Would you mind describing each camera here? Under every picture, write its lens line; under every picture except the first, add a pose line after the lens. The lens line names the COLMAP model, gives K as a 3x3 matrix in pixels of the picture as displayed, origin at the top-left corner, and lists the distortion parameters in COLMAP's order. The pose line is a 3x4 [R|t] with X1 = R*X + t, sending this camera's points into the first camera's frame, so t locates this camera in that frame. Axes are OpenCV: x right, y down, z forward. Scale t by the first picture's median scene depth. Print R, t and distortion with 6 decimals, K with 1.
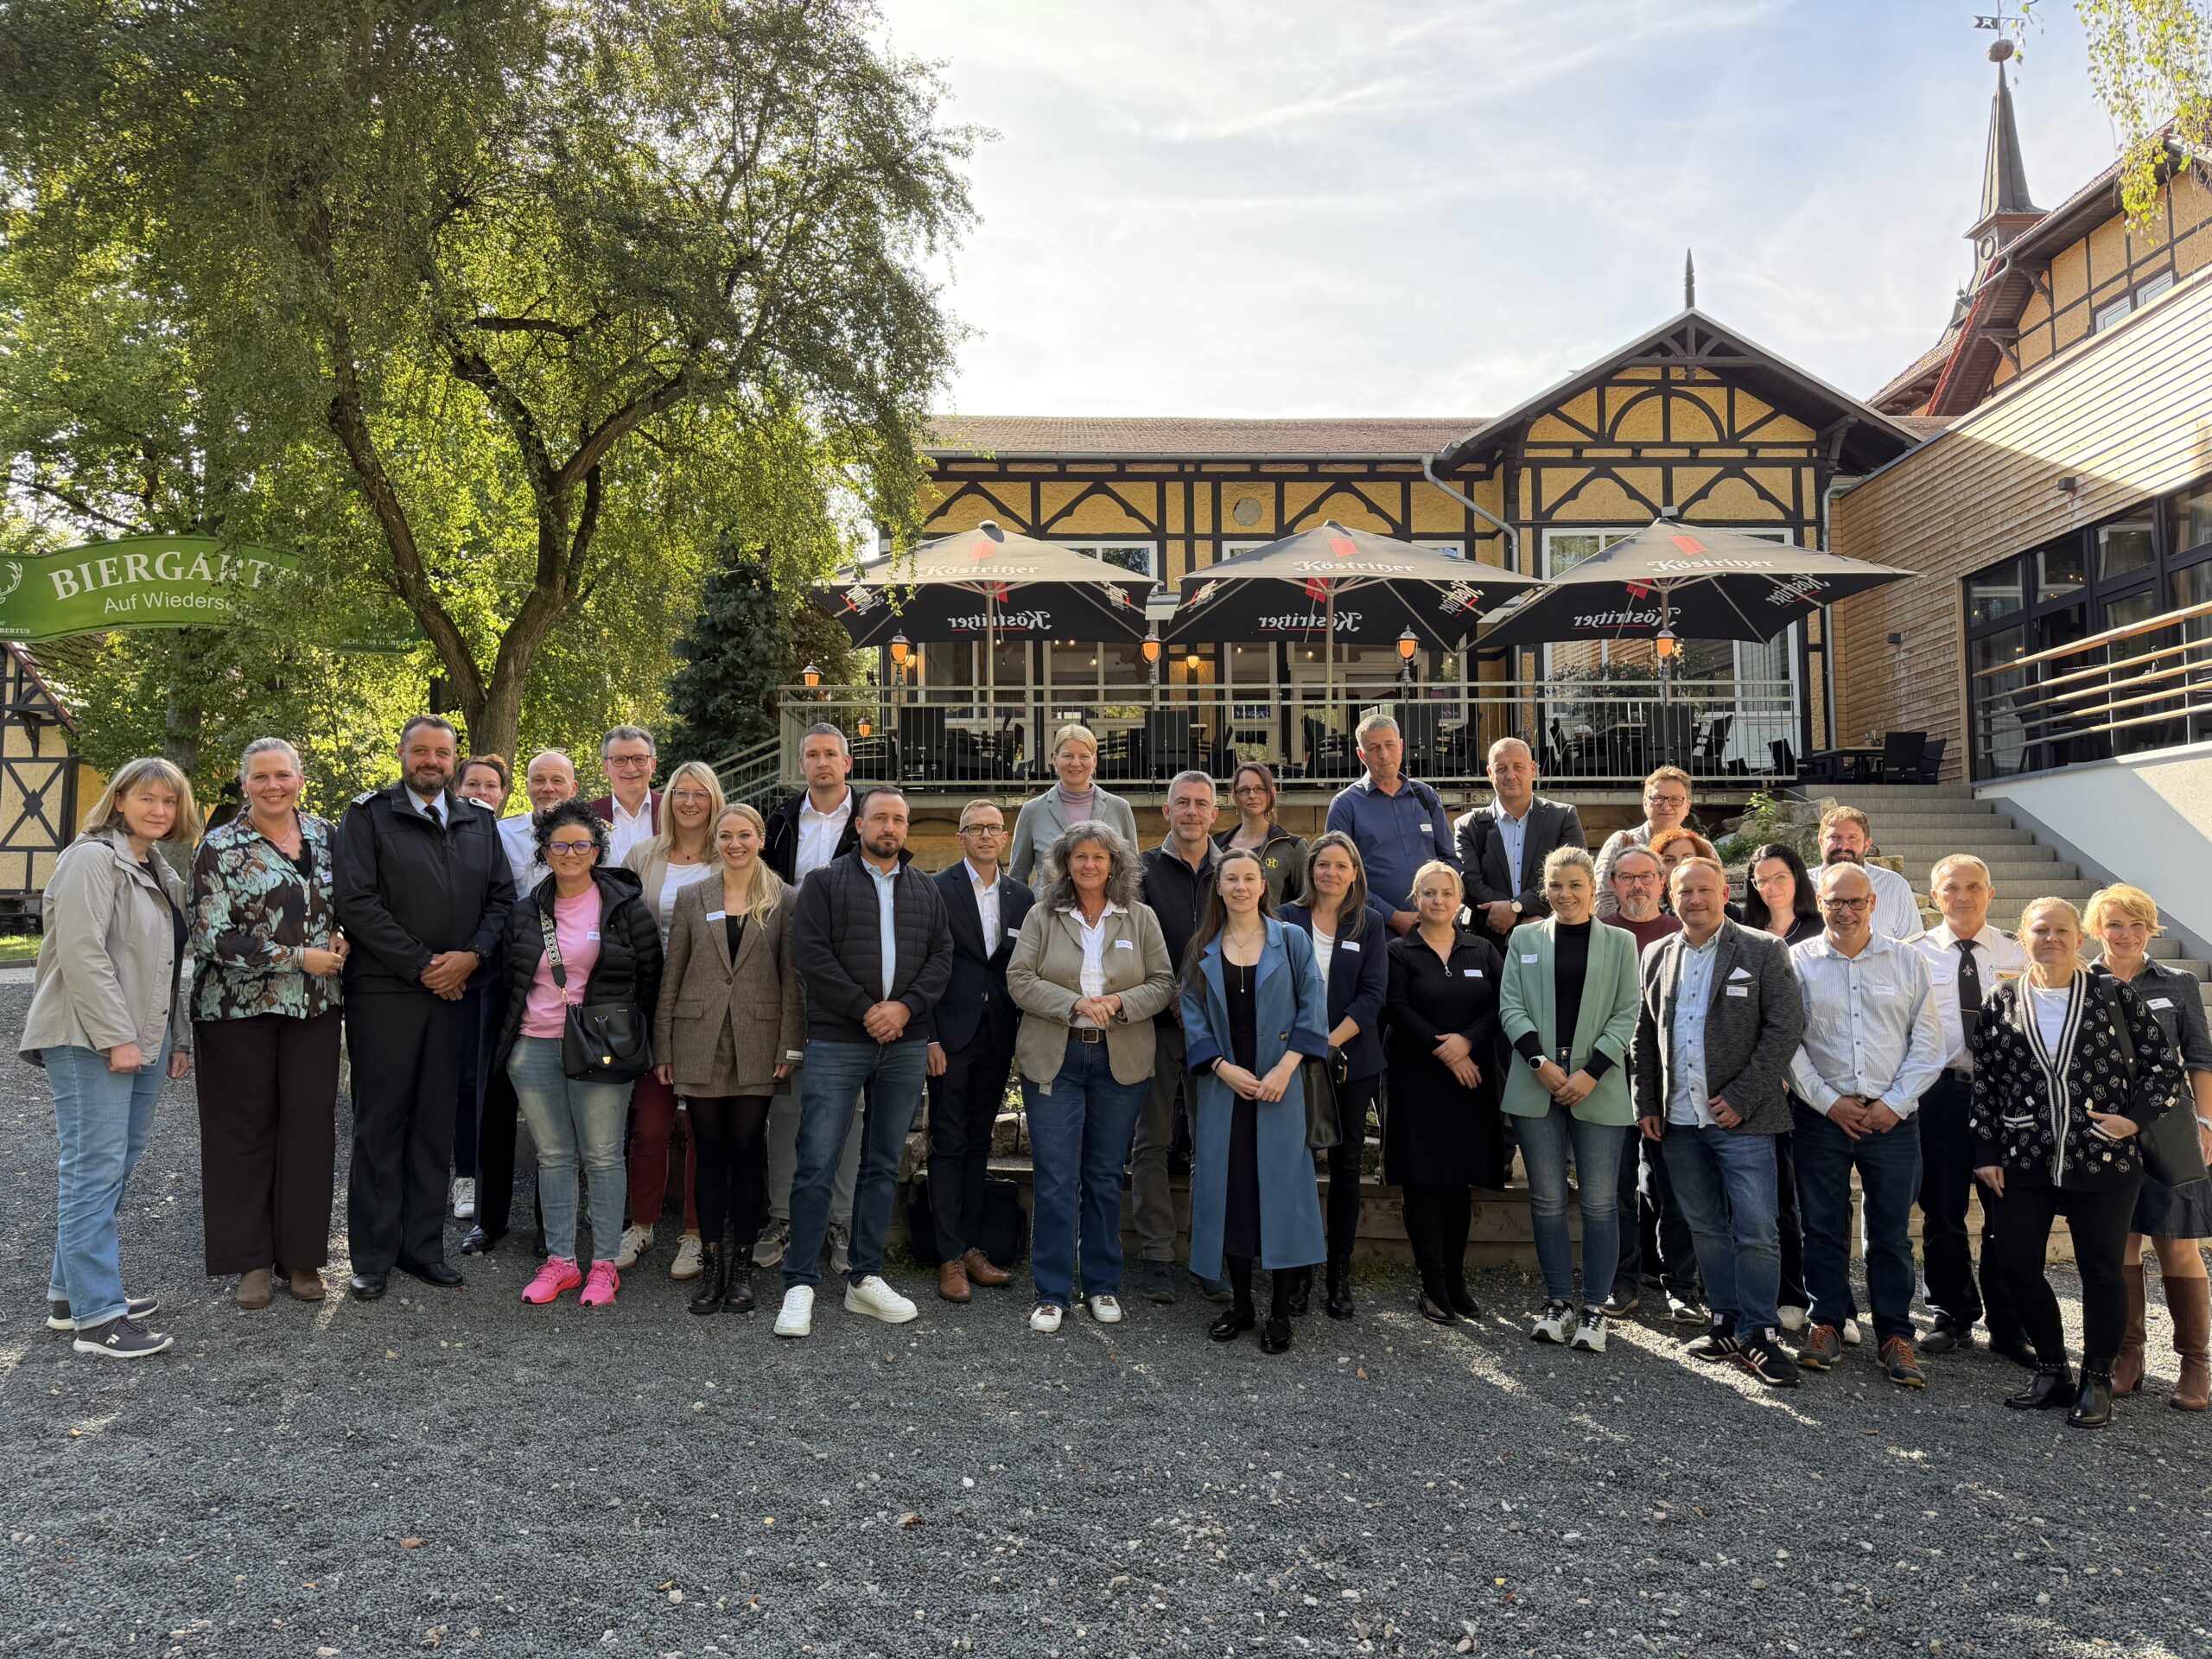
lens RADIAL K [[1498.5, 0, 1106.0], [0, 1498.5, 829.5], [0, 0, 1]] dist [0.149154, -0.000006]
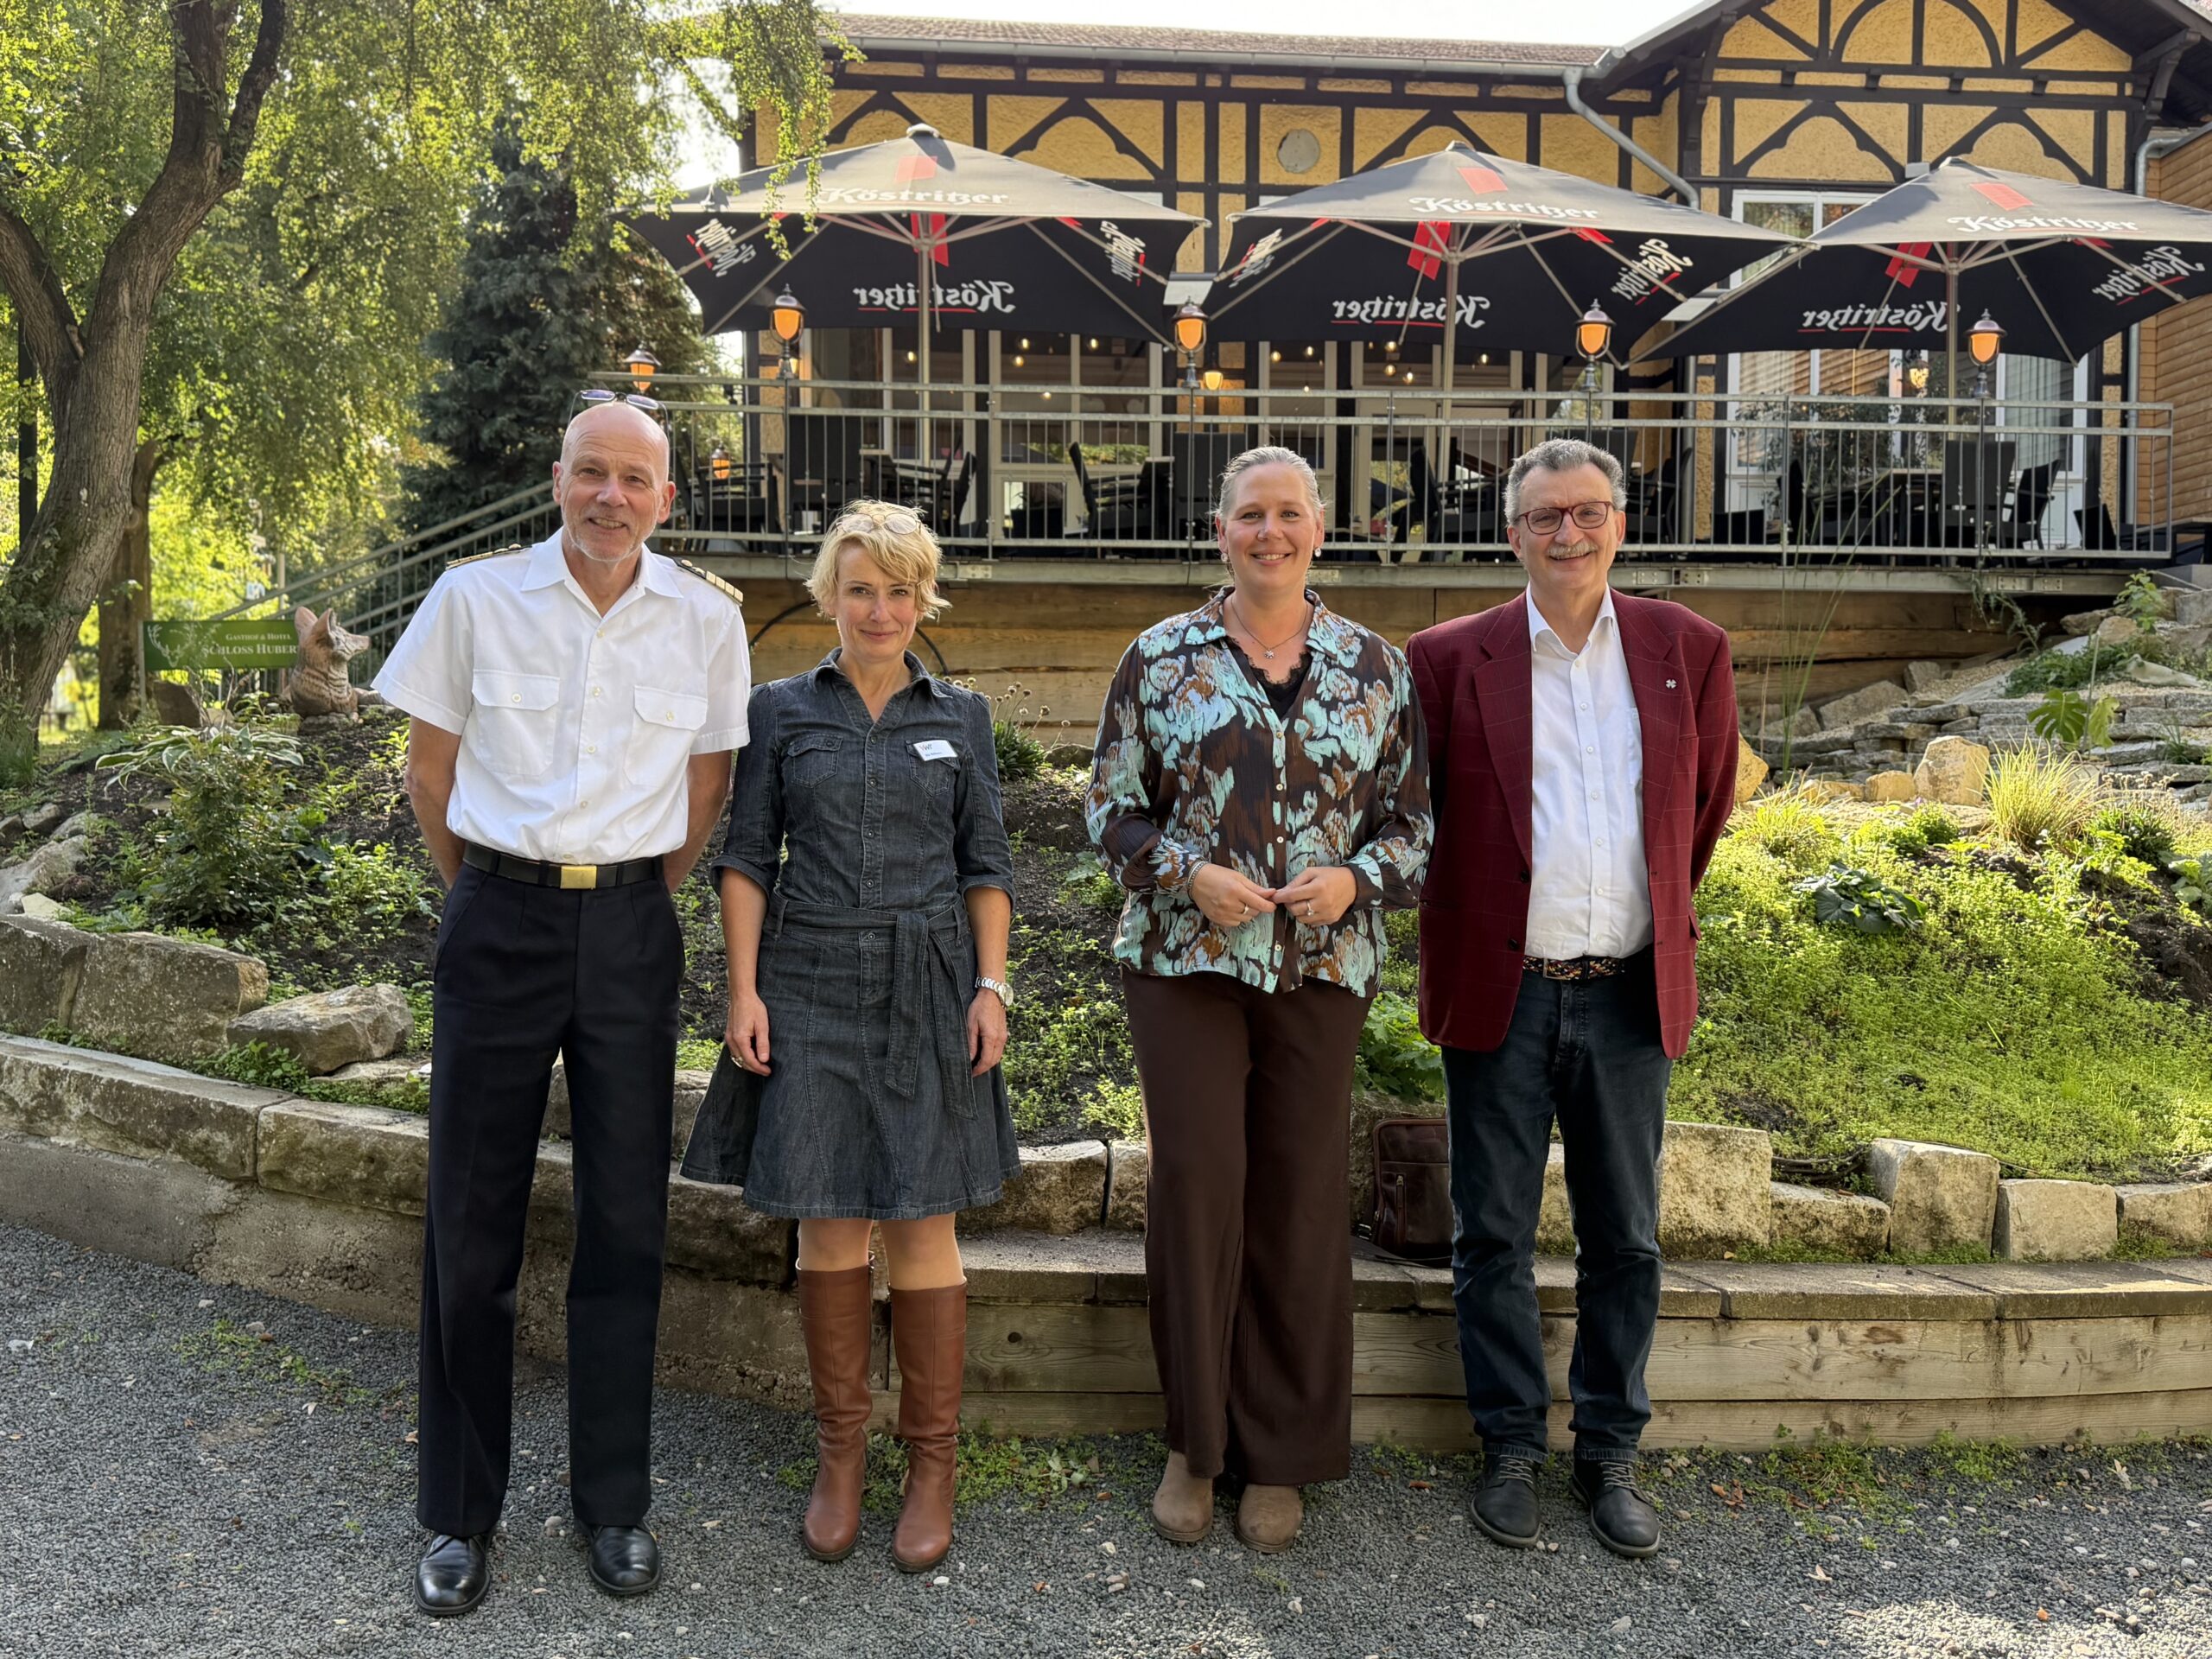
lens RADIAL K [[1982.1, 0, 1106.0], [0, 1982.1, 829.5], [0, 0, 1]] dist [0.129750, -0.213547]
pose [[0.999130, 0.012554, 0.039782, -0.022824], [-0.016105, 0.995790, 0.090241, 0.008094], [-0.038482, -0.090804, 0.995125, 0.100827]]
